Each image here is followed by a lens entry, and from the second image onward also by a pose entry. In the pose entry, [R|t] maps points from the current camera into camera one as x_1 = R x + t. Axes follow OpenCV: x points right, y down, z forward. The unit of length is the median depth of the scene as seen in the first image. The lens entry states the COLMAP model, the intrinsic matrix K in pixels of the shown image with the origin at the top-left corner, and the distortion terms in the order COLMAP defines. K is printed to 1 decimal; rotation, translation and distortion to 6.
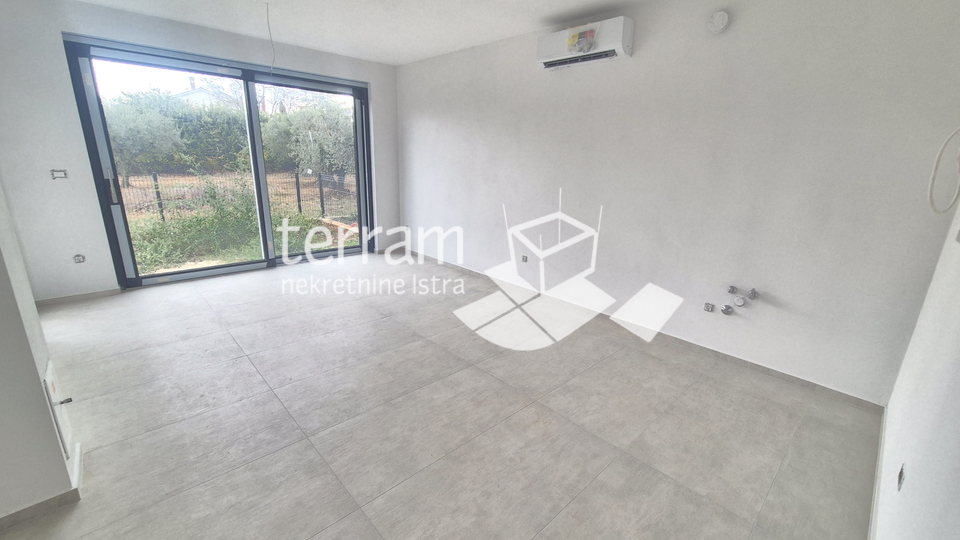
lens RADIAL K [[395.4, 0, 479.8], [0, 395.4, 266.2], [0, 0, 1]] dist [-0.000530, 0.000183]
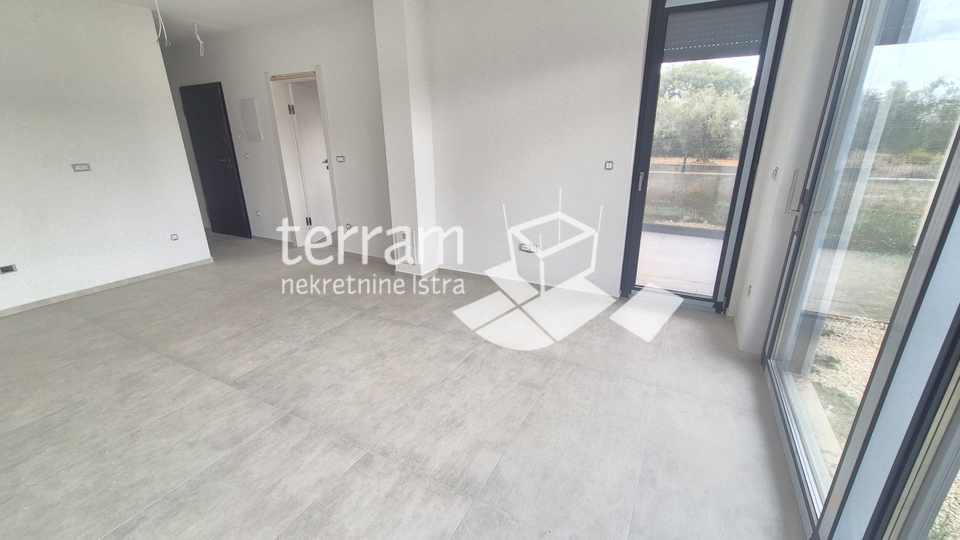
lens RADIAL K [[395.4, 0, 481.0], [0, 395.4, 273.9], [0, 0, 1]] dist [-0.000530, 0.000183]
pose [[-0.945780, 0.079319, -0.314974, -0.380167], [-0.111521, 0.831474, 0.544256, -0.459964], [0.305063, 0.549872, -0.777545, 1.628967]]
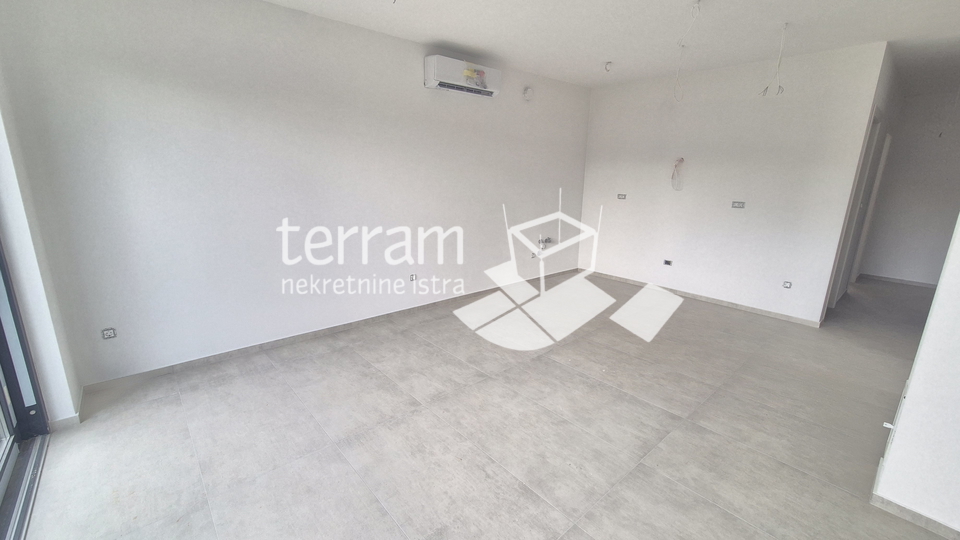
lens RADIAL K [[395.4, 0, 478.5], [0, 395.4, 269.8], [0, 0, 1]] dist [-0.000530, 0.000183]
pose [[0.028741, -0.277497, 0.960296, -1.072309], [0.244517, 0.933459, 0.262424, -0.334394], [-0.969219, 0.227266, 0.094681, 1.017384]]
